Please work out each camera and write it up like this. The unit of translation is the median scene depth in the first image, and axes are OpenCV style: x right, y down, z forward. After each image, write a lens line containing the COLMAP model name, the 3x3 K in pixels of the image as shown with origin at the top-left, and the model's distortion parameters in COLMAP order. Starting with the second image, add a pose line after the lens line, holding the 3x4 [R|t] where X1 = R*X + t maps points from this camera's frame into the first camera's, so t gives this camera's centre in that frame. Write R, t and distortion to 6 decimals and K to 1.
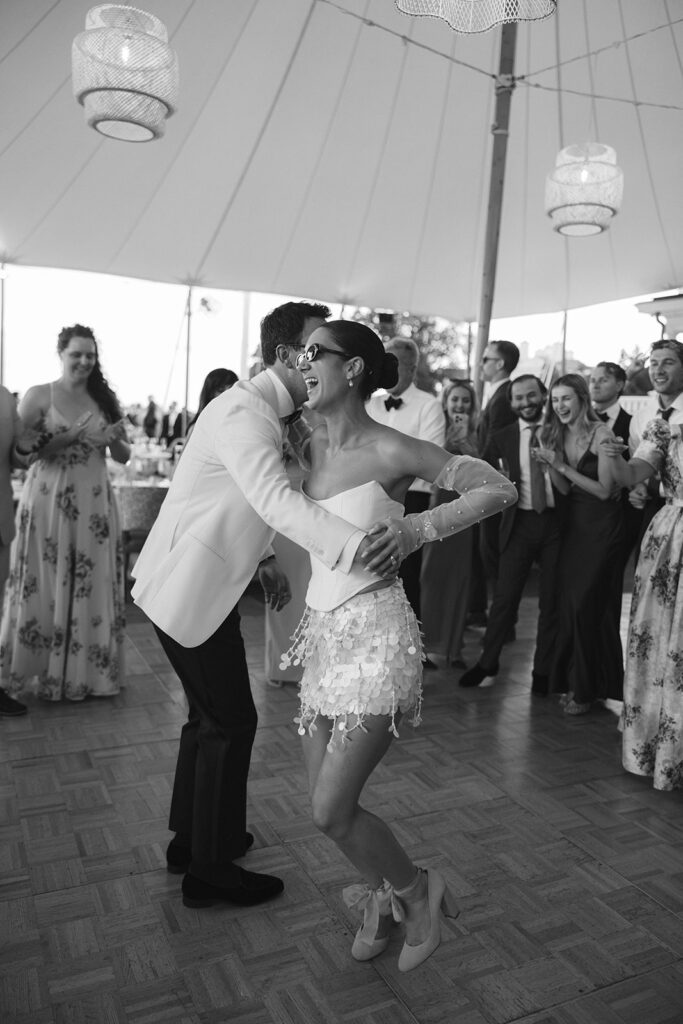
lens RADIAL K [[881.8, 0, 341.5], [0, 881.8, 512.0], [0, 0, 1]] dist [0.037000, 0.000055]
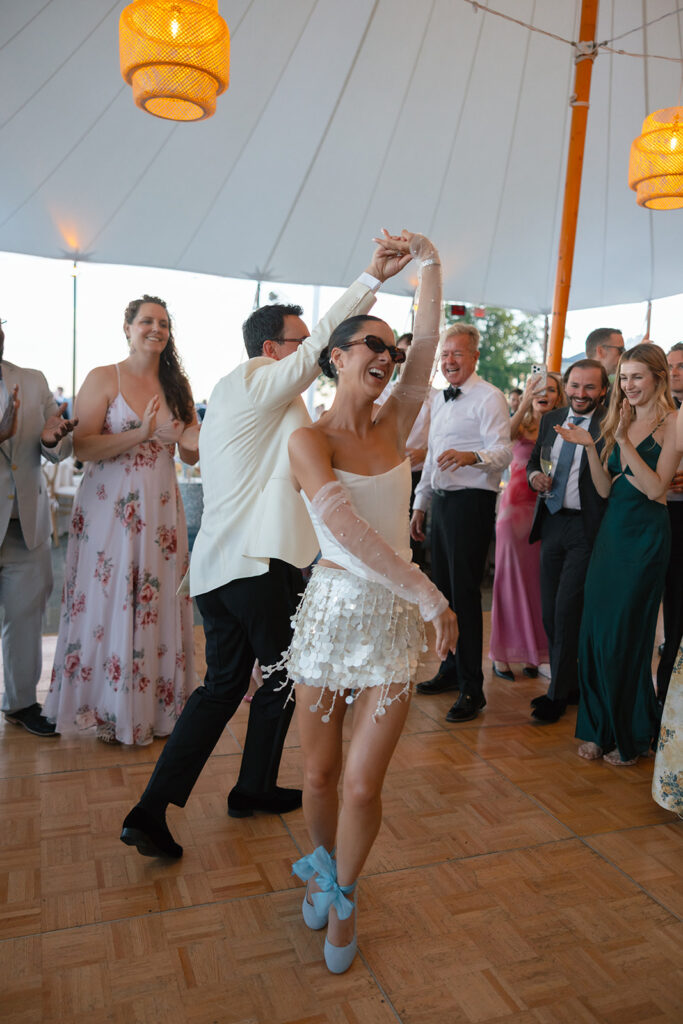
lens RADIAL K [[849.5, 0, 341.5], [0, 849.5, 512.0], [0, 0, 1]] dist [0.022193, 0.002314]
pose [[0.995406, 0.009840, -0.095235, 0.031795], [-0.009278, 0.999937, 0.006346, -0.007155], [0.095291, -0.005433, 0.995435, 0.132954]]
